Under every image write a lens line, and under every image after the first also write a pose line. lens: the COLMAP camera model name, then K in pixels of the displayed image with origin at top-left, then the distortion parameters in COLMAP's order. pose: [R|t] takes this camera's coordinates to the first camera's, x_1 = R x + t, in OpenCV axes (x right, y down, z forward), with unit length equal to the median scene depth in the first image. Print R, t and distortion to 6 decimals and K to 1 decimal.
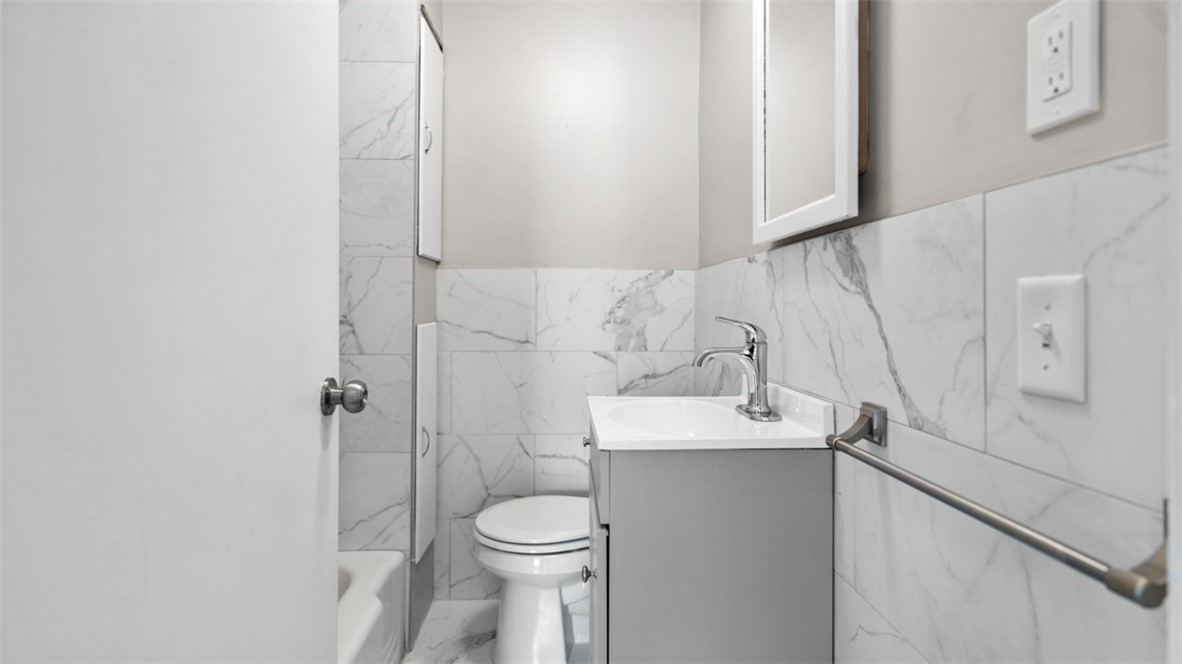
lens RADIAL K [[589.5, 0, 586.2], [0, 589.5, 300.5], [0, 0, 1]] dist [0.007190, -0.003577]
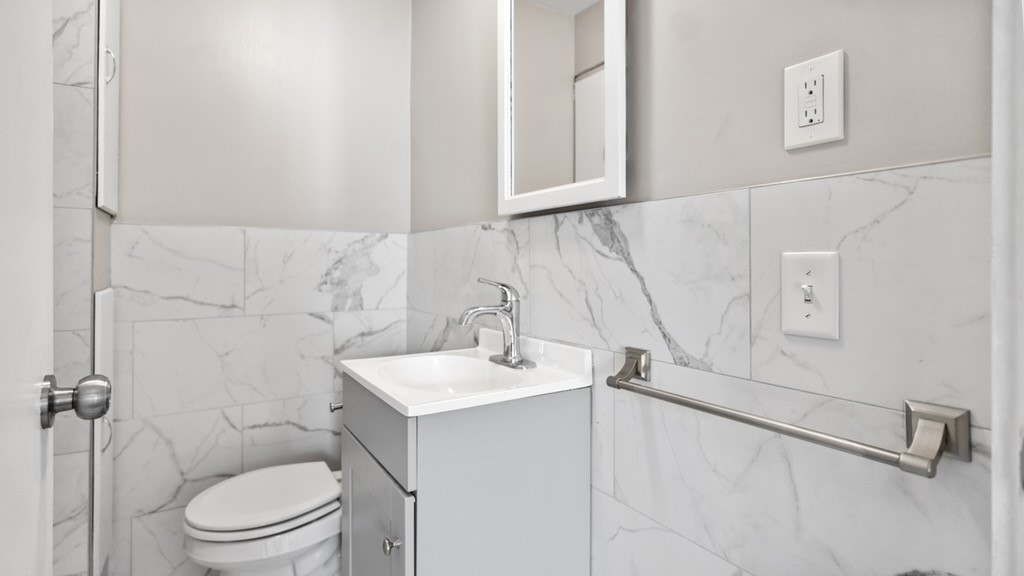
lens RADIAL K [[510.7, 0, 520.8], [0, 510.7, 261.0], [0, 0, 1]] dist [0.007190, -0.003577]
pose [[0.862853, 0.000796, 0.505454, -0.199089], [-0.003160, 0.999988, 0.003819, -0.009842], [-0.505445, -0.004893, 0.862845, 0.134682]]
